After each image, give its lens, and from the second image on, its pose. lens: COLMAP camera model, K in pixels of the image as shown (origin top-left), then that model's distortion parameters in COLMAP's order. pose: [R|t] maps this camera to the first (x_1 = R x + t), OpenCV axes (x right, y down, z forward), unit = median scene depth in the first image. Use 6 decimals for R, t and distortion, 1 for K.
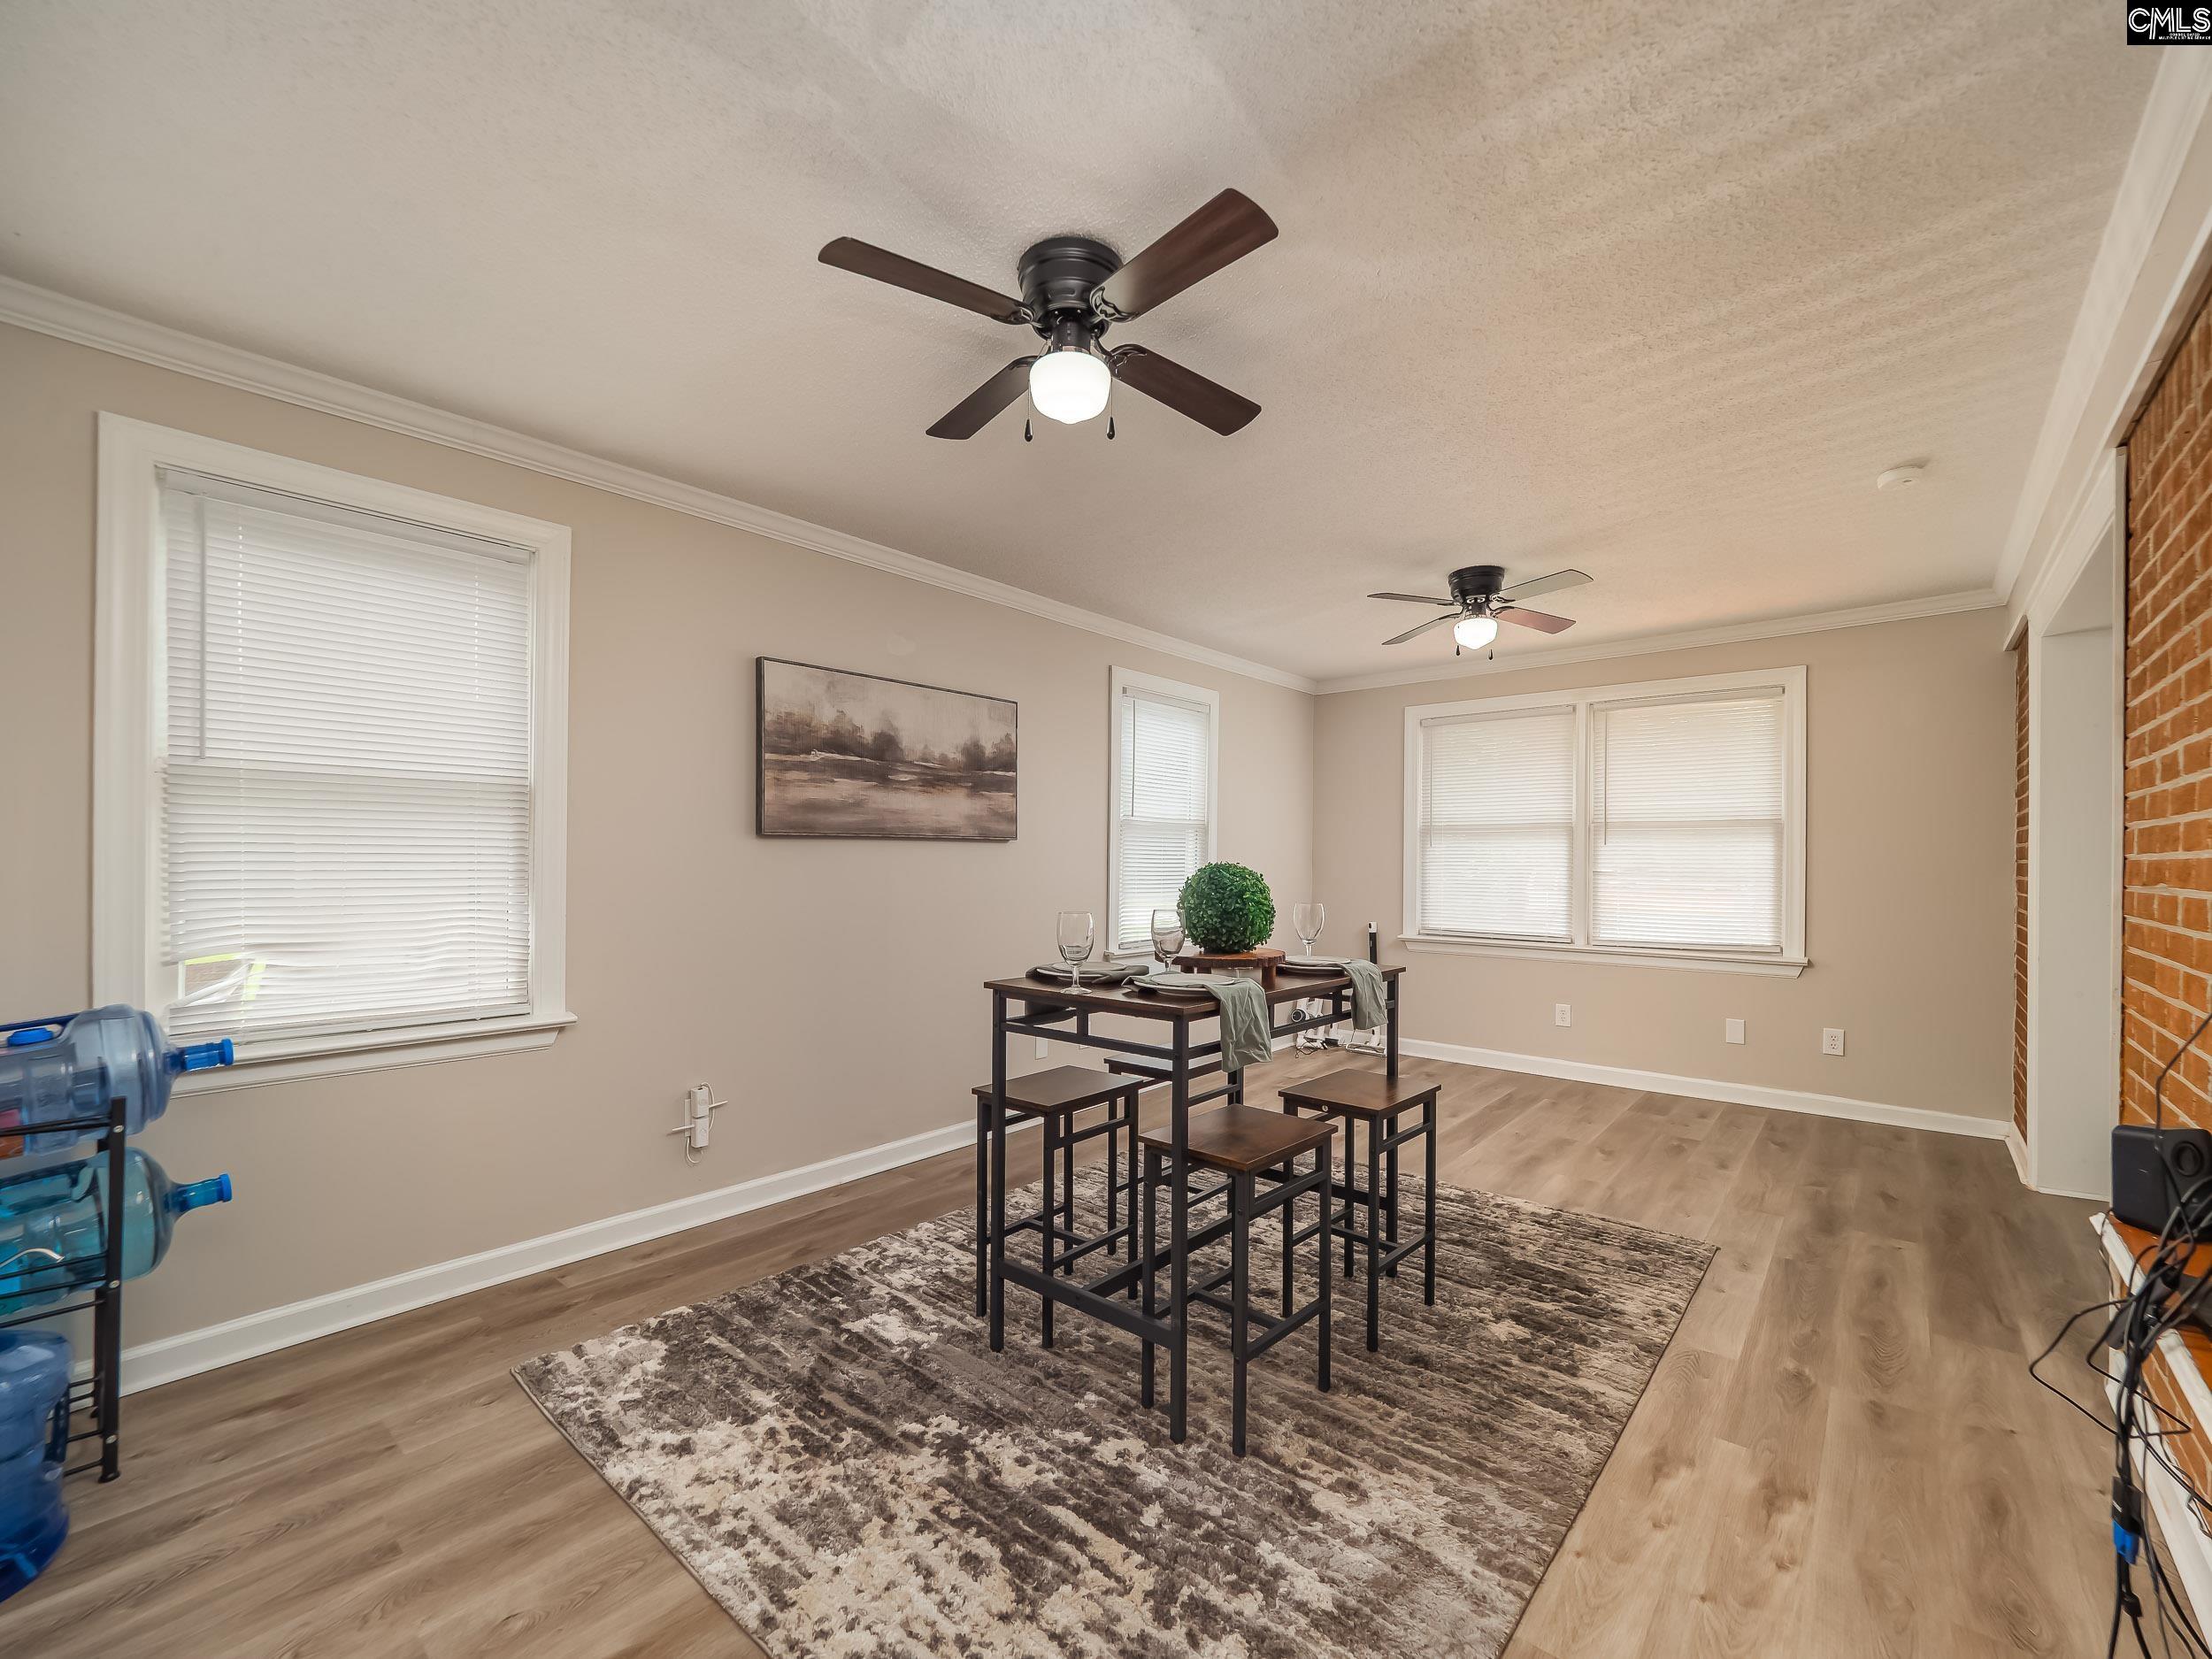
lens RADIAL K [[945.3, 0, 1101.5], [0, 945.3, 859.2], [0, 0, 1]] dist [-0.003023, -0.000476]
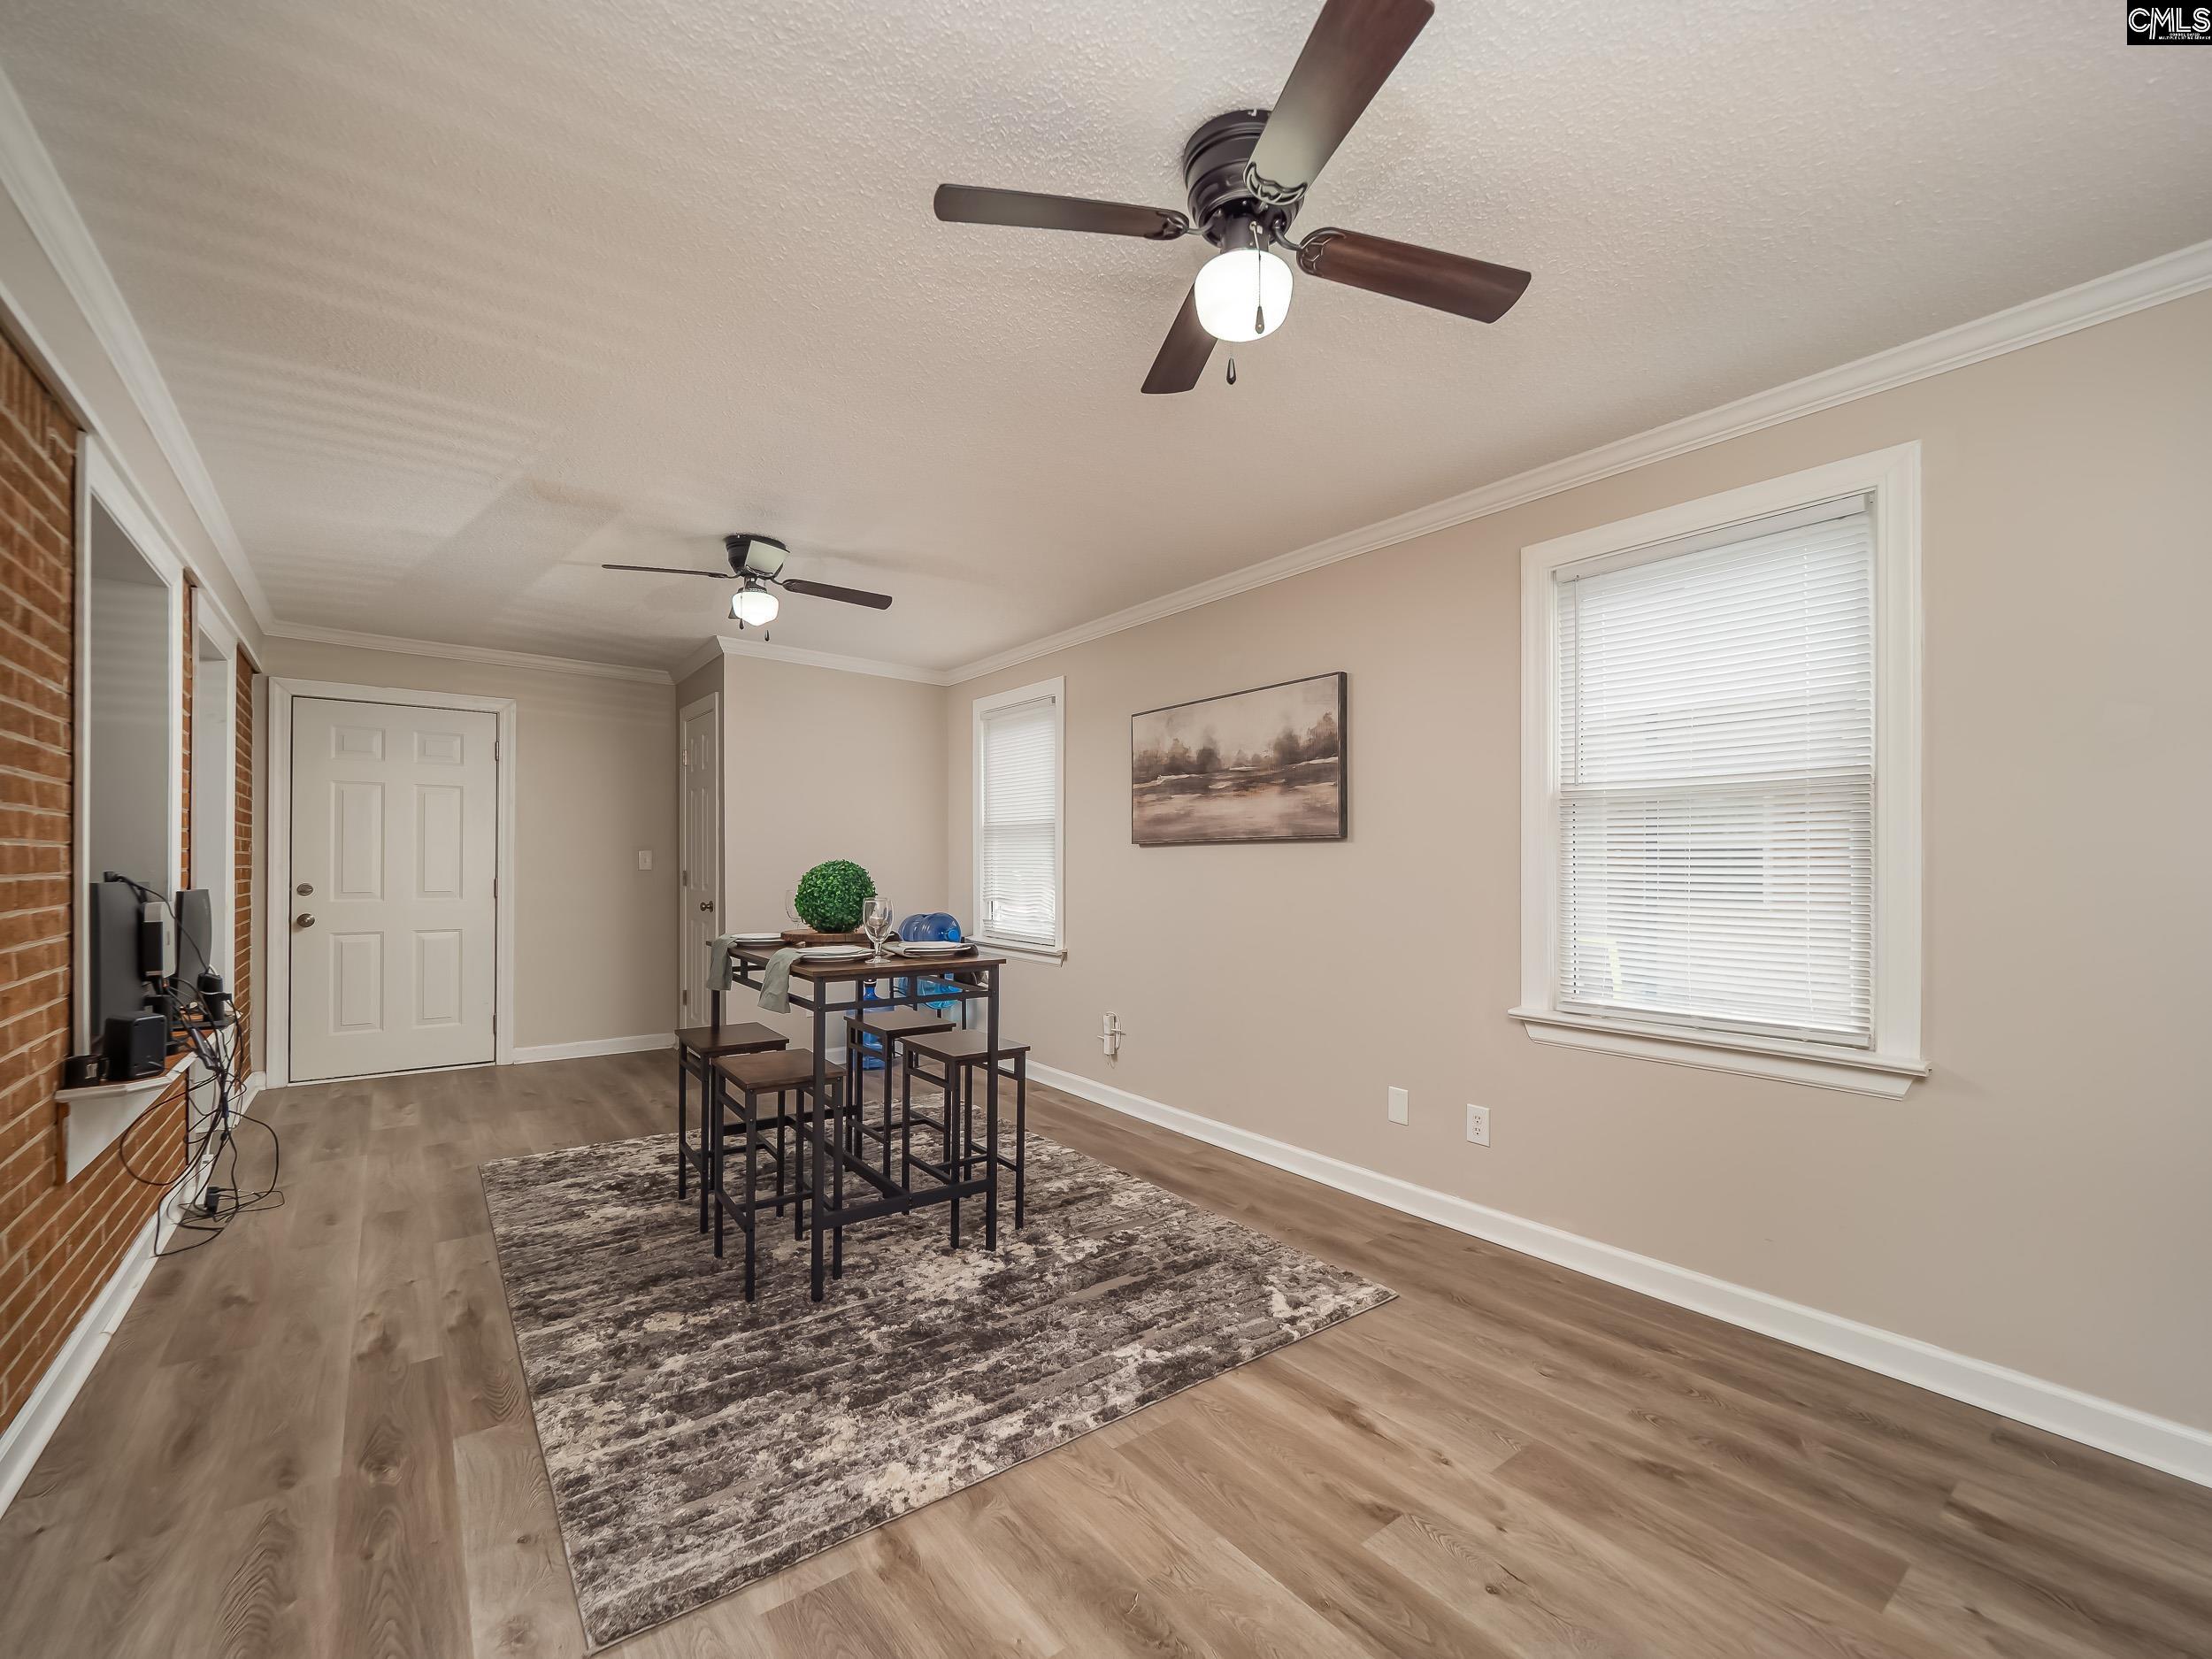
lens RADIAL K [[945.3, 0, 1101.5], [0, 945.3, 859.2], [0, 0, 1]] dist [-0.003023, -0.000476]
pose [[-0.225928, -0.014118, -0.974042, 0.903854], [-0.005898, 0.999896, -0.013125, 0.013206], [0.974126, 0.002779, -0.225988, 1.155085]]
